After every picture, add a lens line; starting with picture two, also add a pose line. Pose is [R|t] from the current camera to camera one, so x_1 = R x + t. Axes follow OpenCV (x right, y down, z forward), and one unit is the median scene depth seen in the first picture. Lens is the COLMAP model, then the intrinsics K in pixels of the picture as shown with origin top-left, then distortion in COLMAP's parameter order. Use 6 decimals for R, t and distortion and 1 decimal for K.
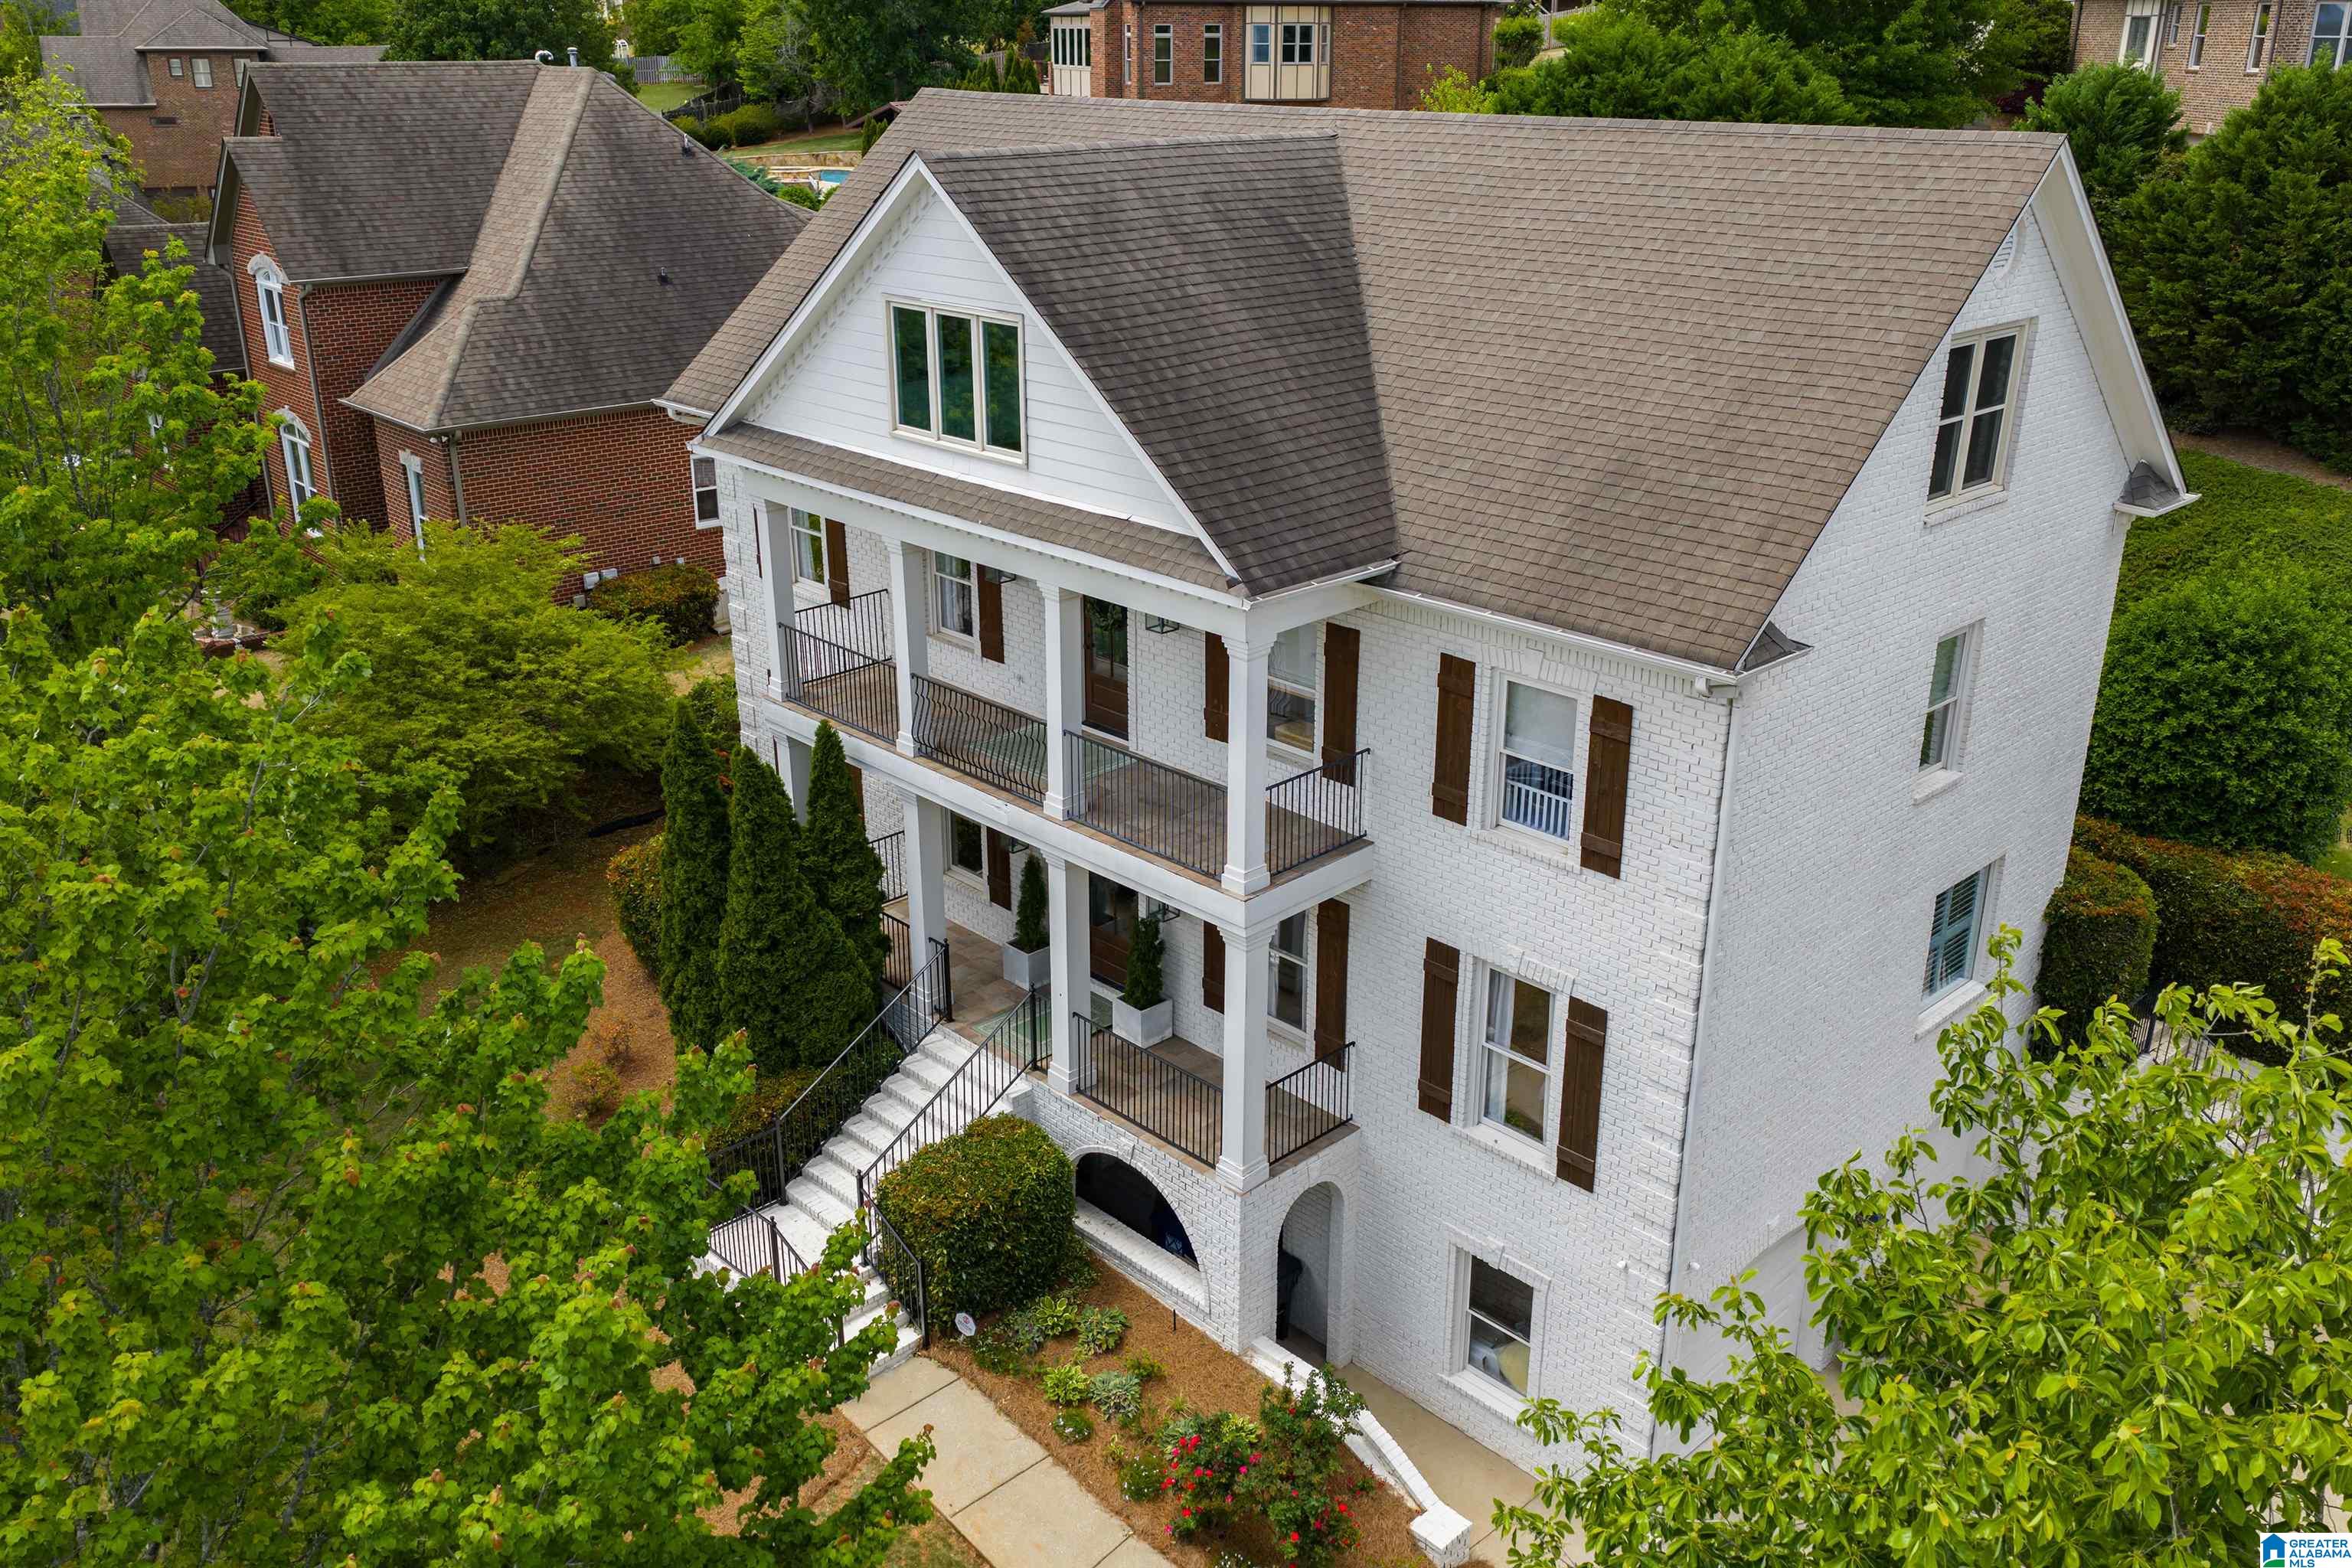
lens RADIAL K [[1942.0, 0, 1162.9], [0, 1942.0, 778.4], [0, 0, 1]] dist [-0.010620, -0.009063]
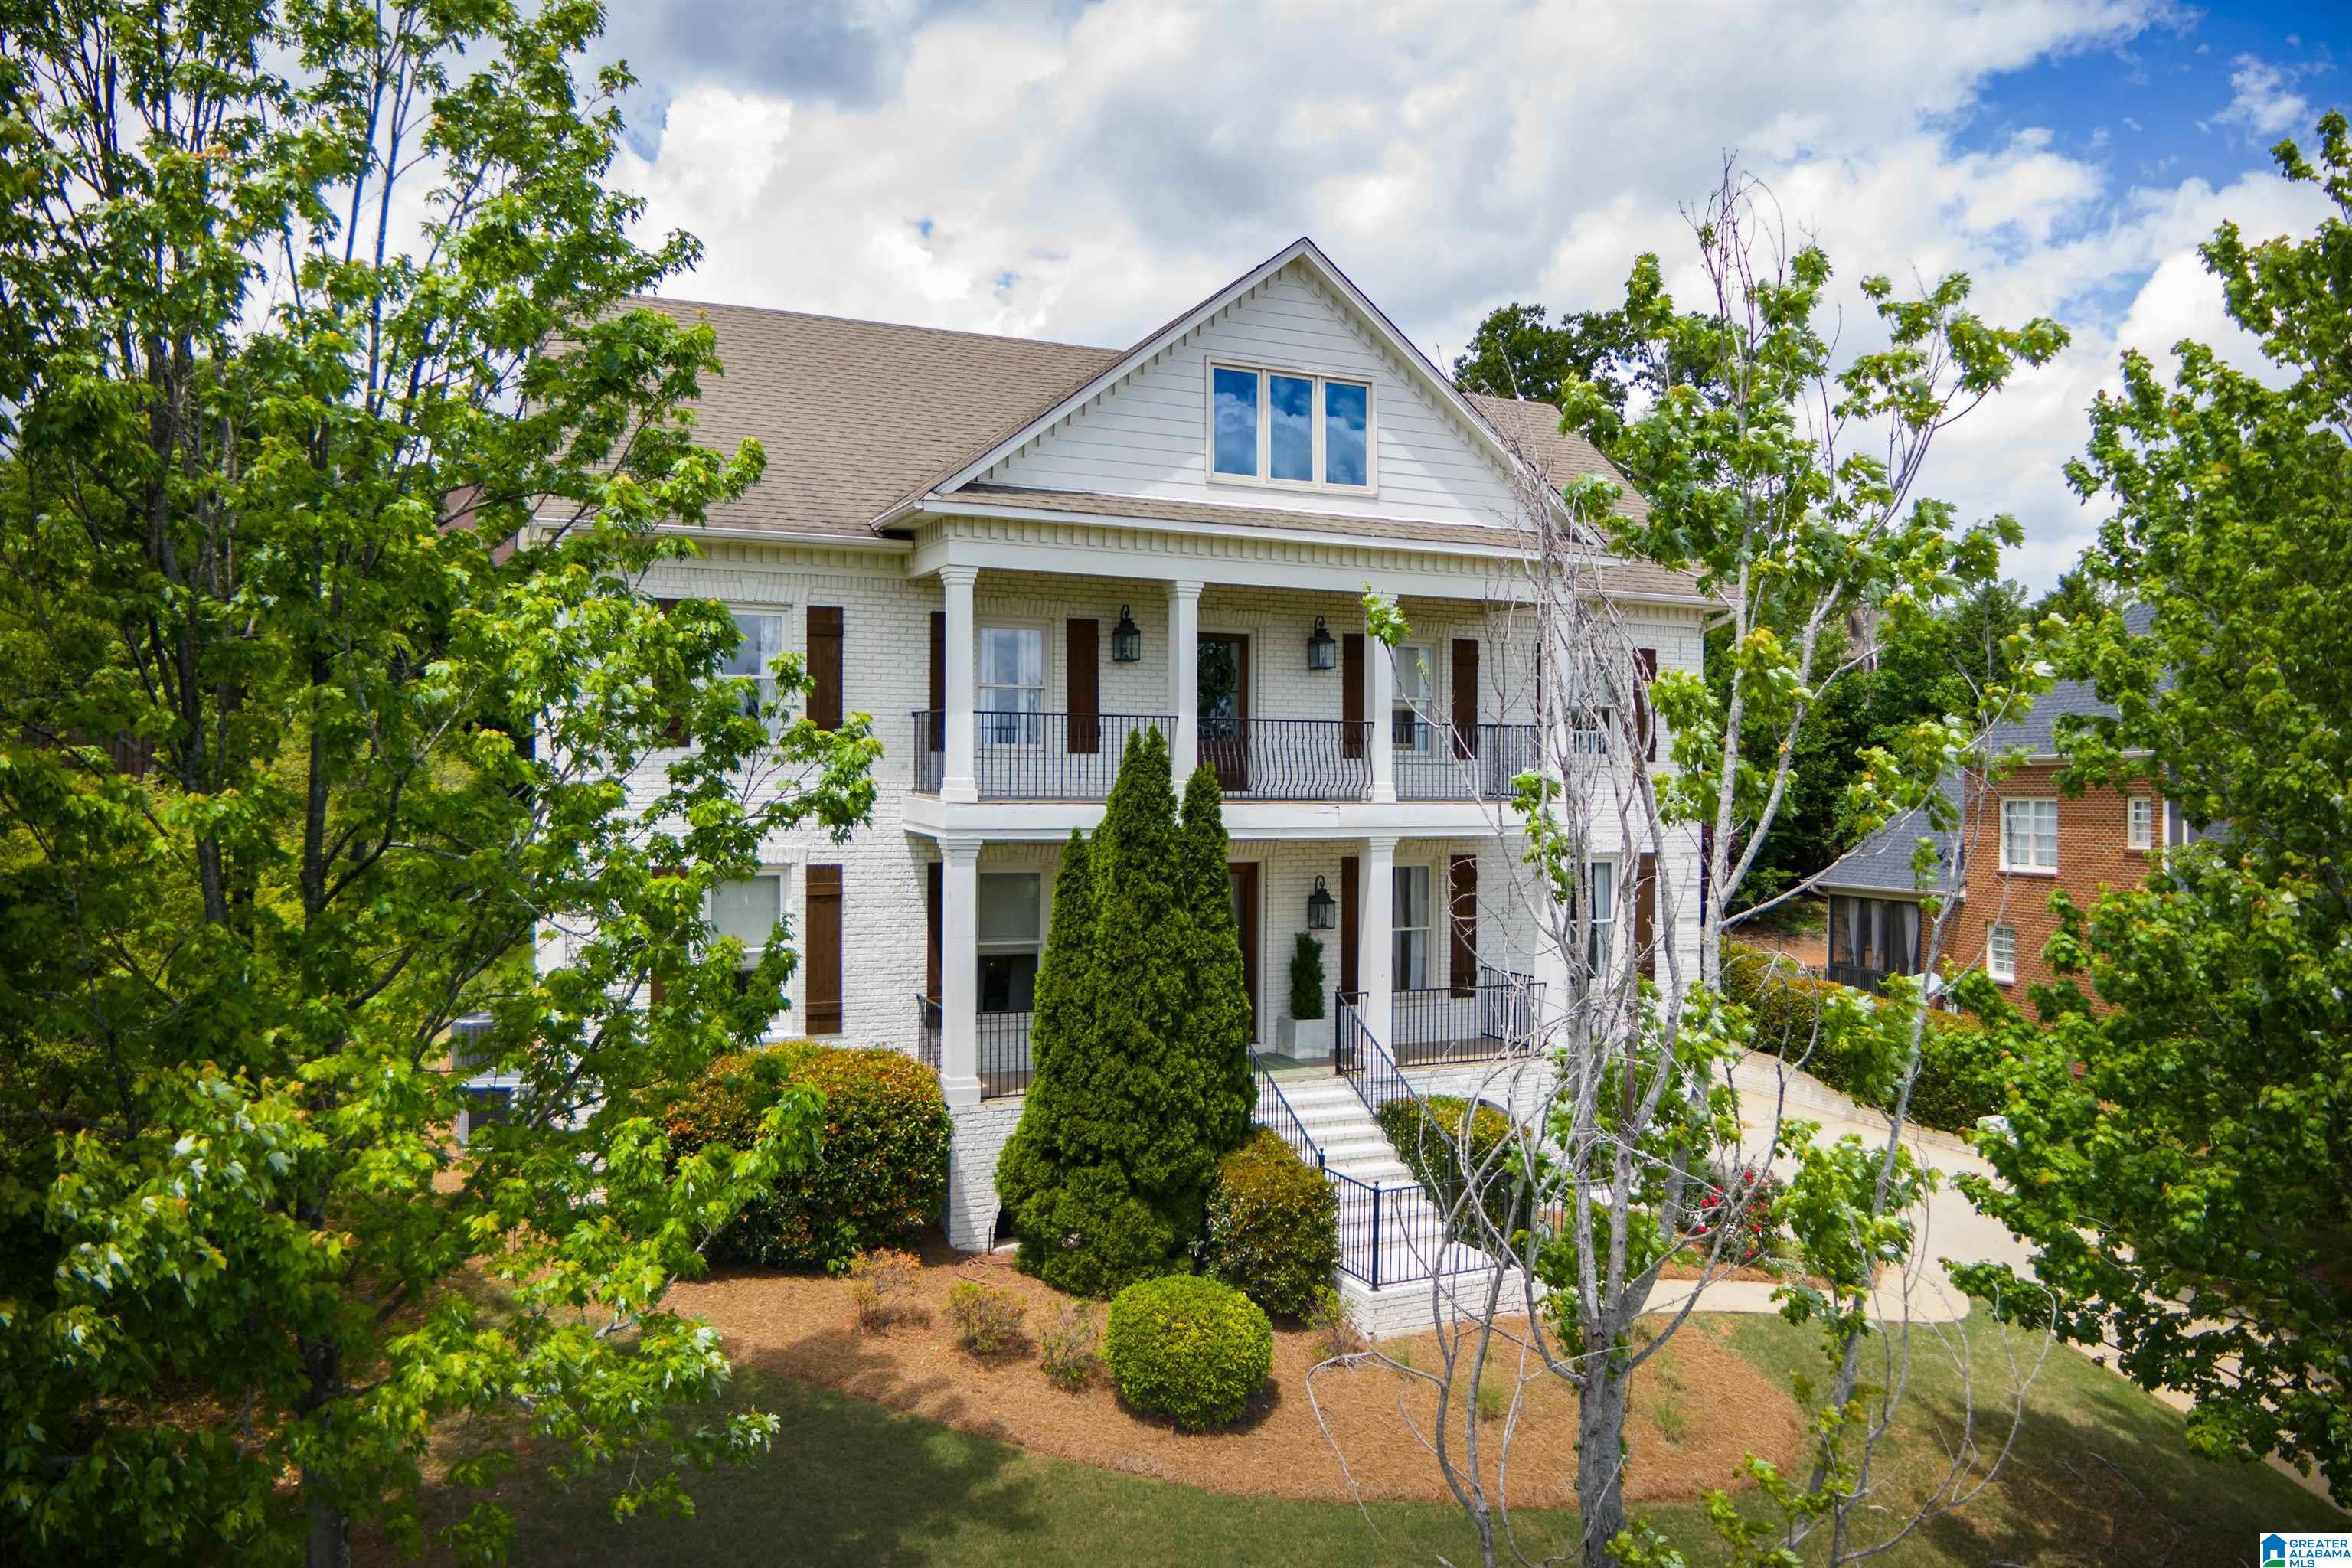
lens RADIAL K [[1583.4, 0, 1176.0], [0, 1583.4, 784.0], [0, 0, 1]] dist [-0.025352, -0.001890]
pose [[0.322165, 0.003826, 0.946676, -1.000842], [0.334395, 0.935070, -0.117578, 0.079404], [-0.885658, 0.354444, 0.299967, 0.830160]]
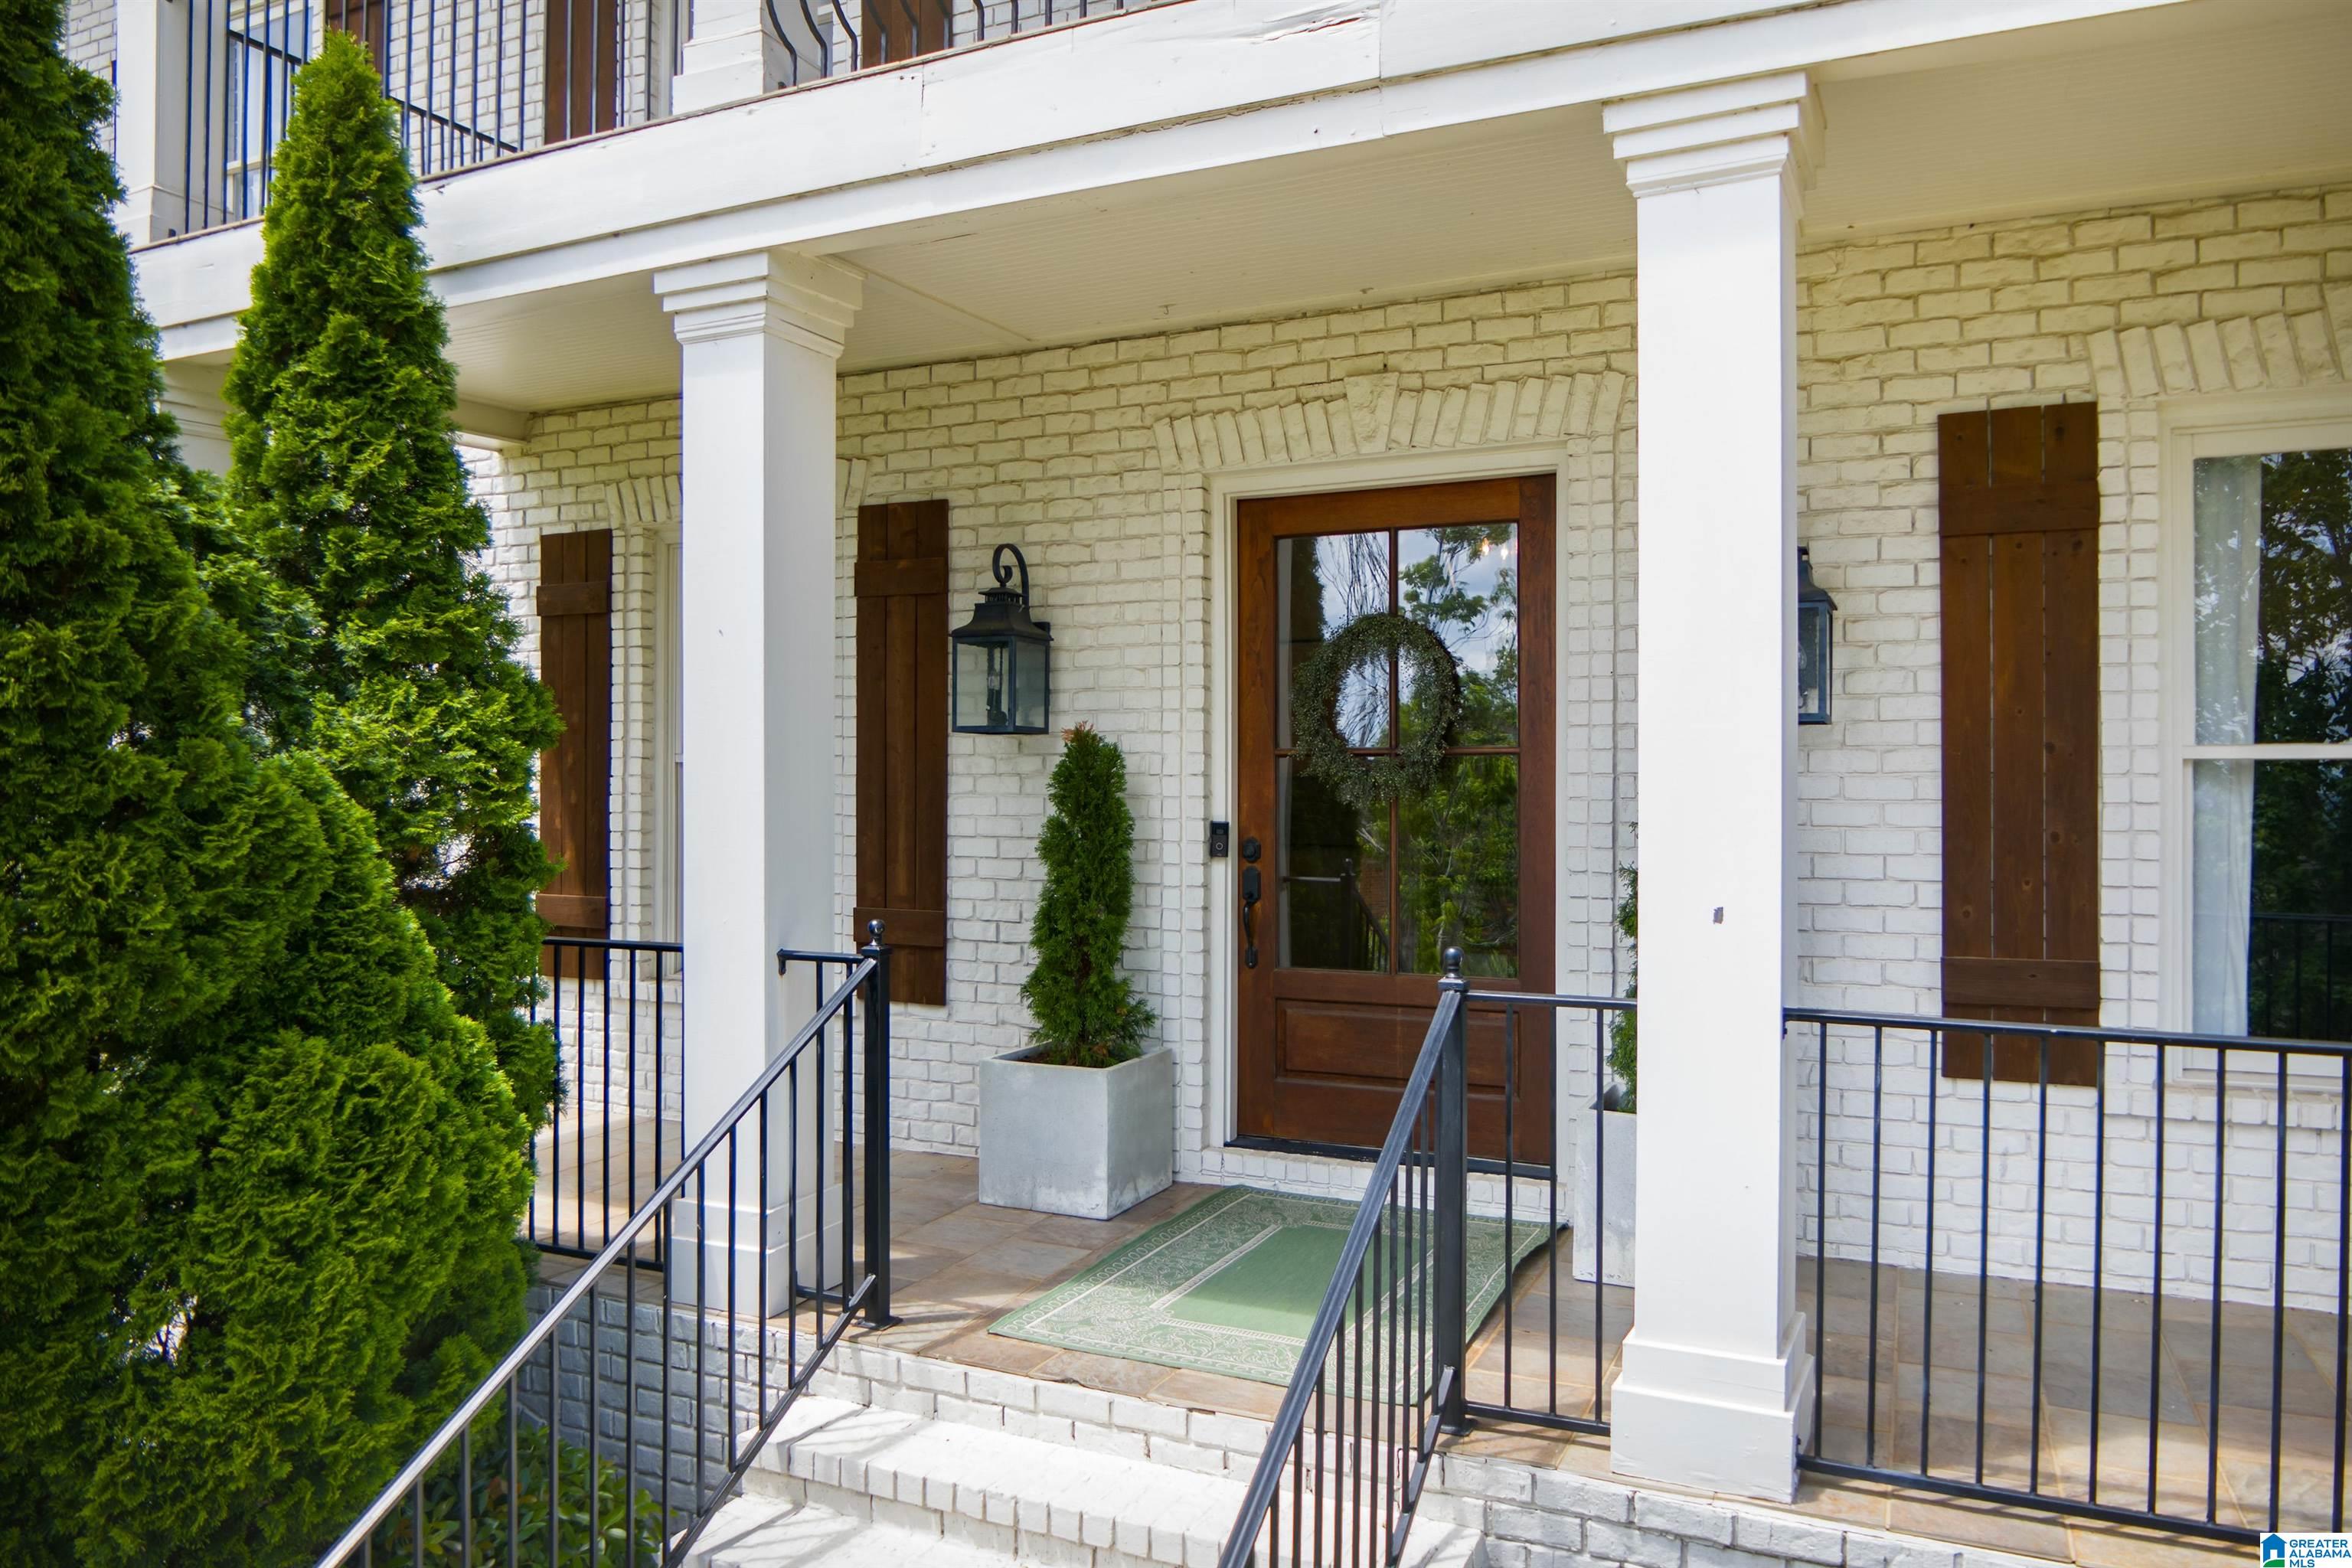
lens RADIAL K [[1575.6, 0, 1176.0], [0, 1575.6, 784.0], [0, 0, 1]] dist [-0.038992, -0.001374]
pose [[0.931959, 0.005439, 0.362523, -0.164016], [0.126924, 0.931723, -0.340269, 0.151692], [-0.339622, 0.363130, 0.867637, 0.922811]]
